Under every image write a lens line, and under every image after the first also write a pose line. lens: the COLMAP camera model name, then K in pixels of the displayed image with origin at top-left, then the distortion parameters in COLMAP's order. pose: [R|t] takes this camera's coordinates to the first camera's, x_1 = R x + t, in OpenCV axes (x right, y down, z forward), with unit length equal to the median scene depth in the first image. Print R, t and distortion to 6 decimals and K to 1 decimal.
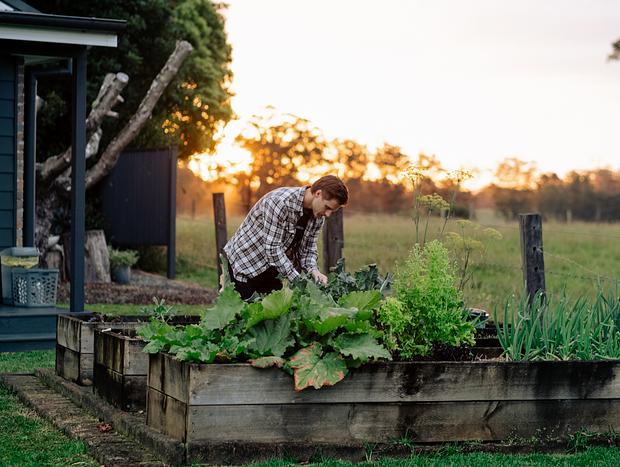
lens RADIAL K [[1654.2, 0, 308.5], [0, 1654.2, 232.8], [0, 0, 1]] dist [0.045656, 0.000000]
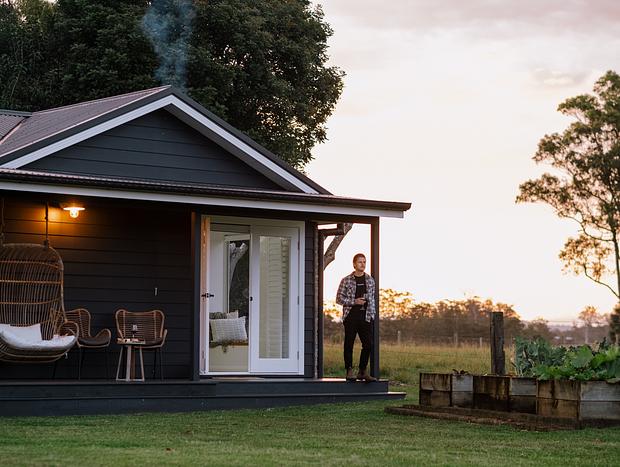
lens RADIAL K [[1654.2, 0, 311.6], [0, 1654.2, 233.8], [0, 0, 1]] dist [0.045656, 0.000000]
pose [[0.996322, 0.000288, 0.085686, -0.509947], [0.006479, 0.996878, -0.078688, 0.048139], [-0.085441, 0.078954, 0.993210, -0.926995]]
